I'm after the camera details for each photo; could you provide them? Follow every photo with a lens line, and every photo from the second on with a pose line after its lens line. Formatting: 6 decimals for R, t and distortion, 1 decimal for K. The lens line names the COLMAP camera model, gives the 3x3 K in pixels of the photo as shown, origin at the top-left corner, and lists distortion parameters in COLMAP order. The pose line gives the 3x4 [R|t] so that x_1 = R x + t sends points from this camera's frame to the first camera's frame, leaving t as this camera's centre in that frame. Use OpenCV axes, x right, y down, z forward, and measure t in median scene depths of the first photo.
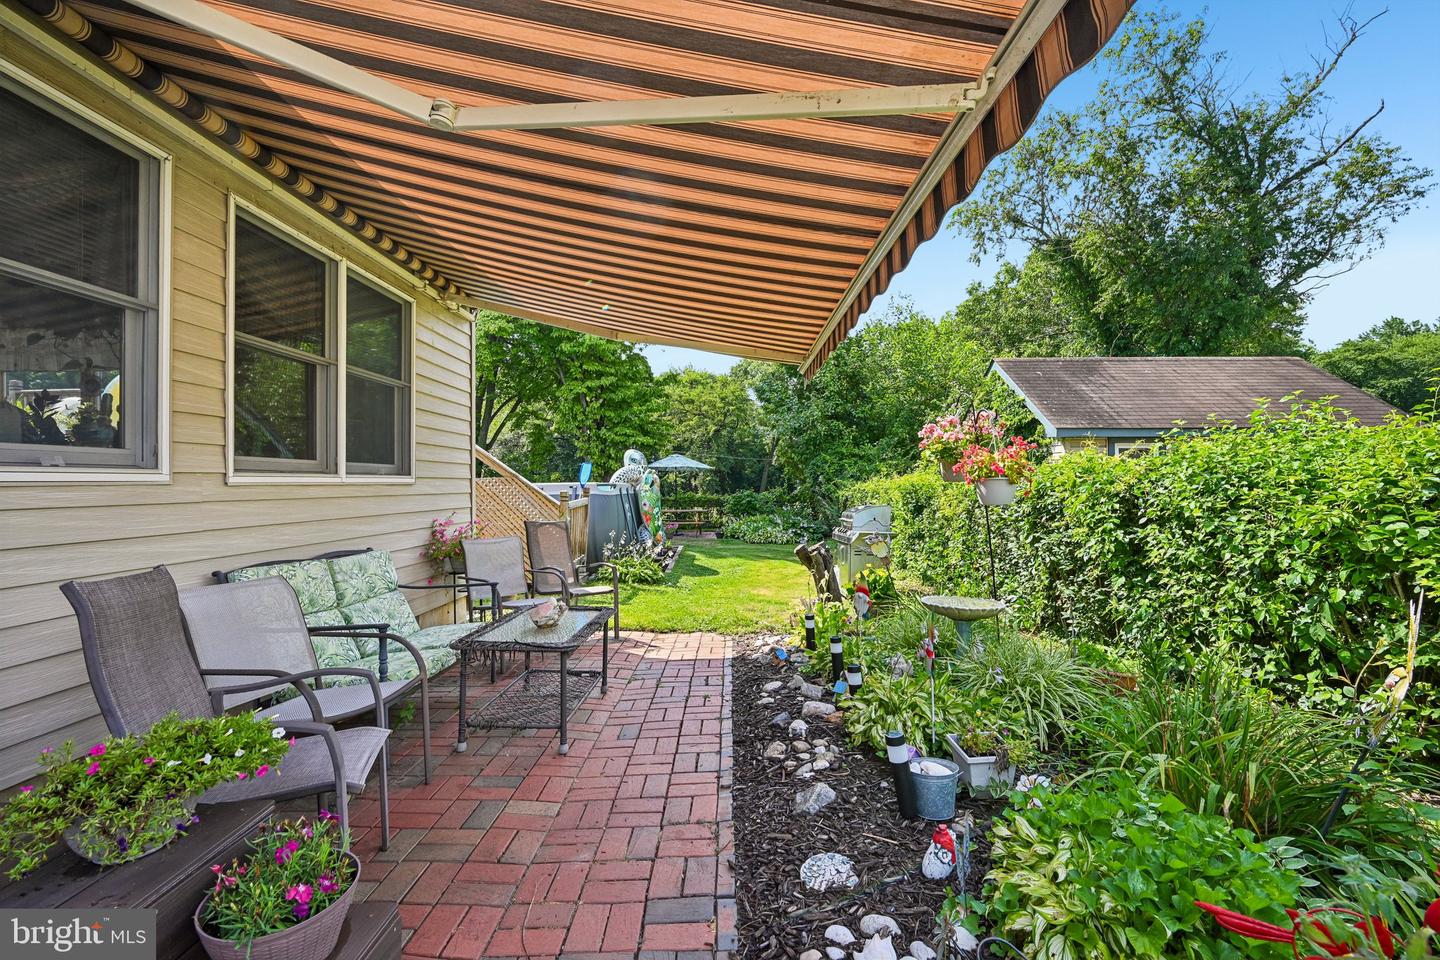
lens RADIAL K [[640.1, 0, 722.3], [0, 640.1, 479.7], [0, 0, 1]] dist [-0.002601, 0.000878]
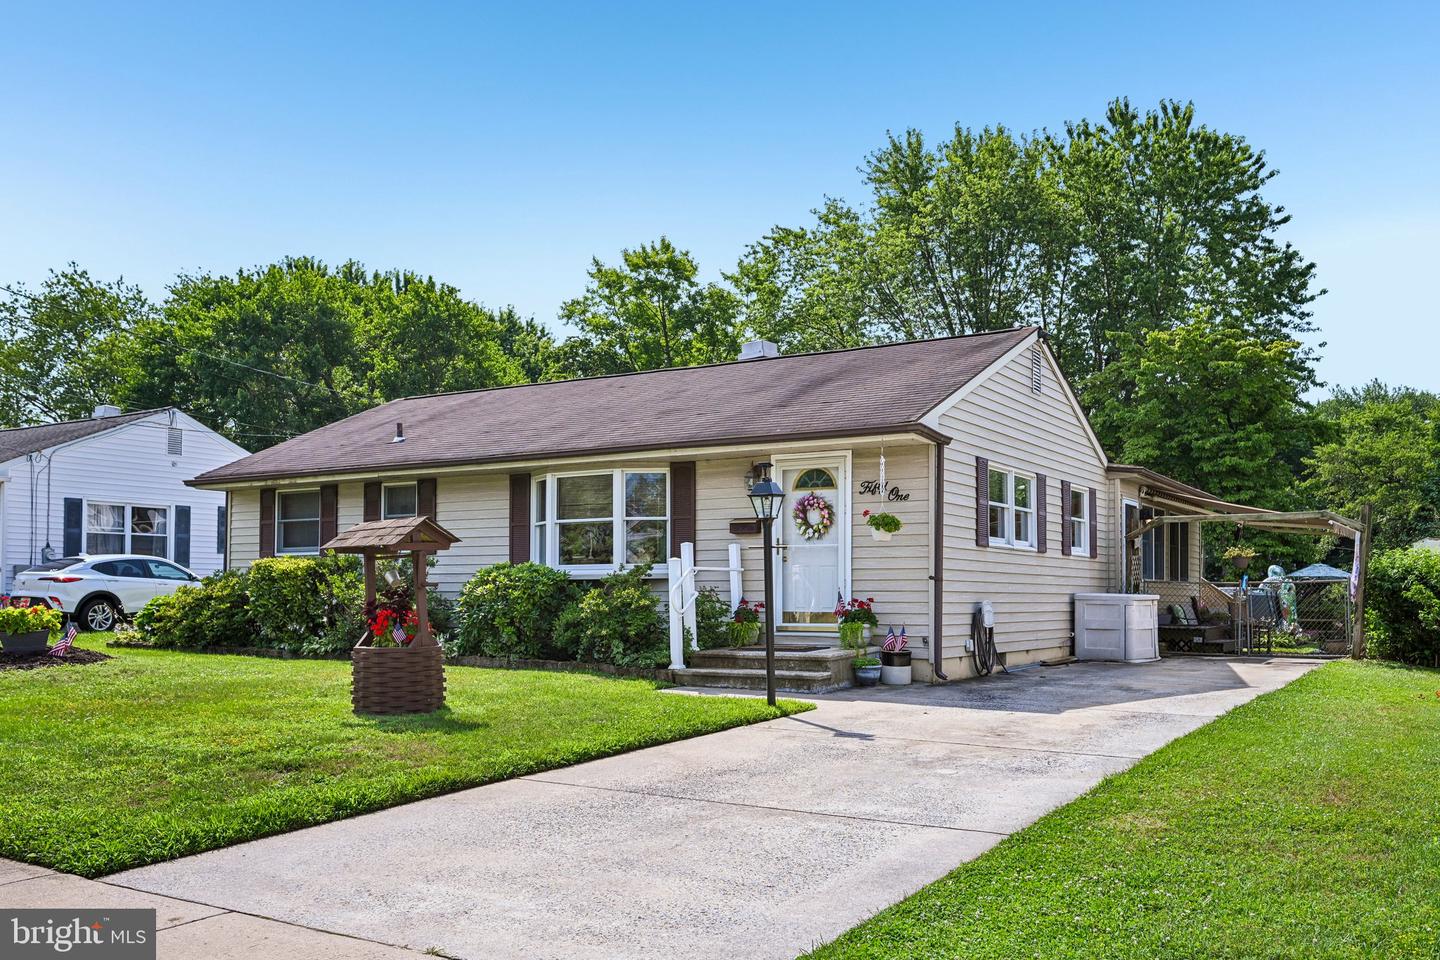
lens RADIAL K [[1250.7, 0, 721.2], [0, 1250.7, 483.5], [0, 0, 1]] dist [-0.009849, -0.003535]
pose [[0.853676, -0.021990, -0.520341, 0.236366], [-0.023480, 0.996467, -0.080633, 0.021615], [0.520276, 0.081052, 0.850143, -1.849463]]
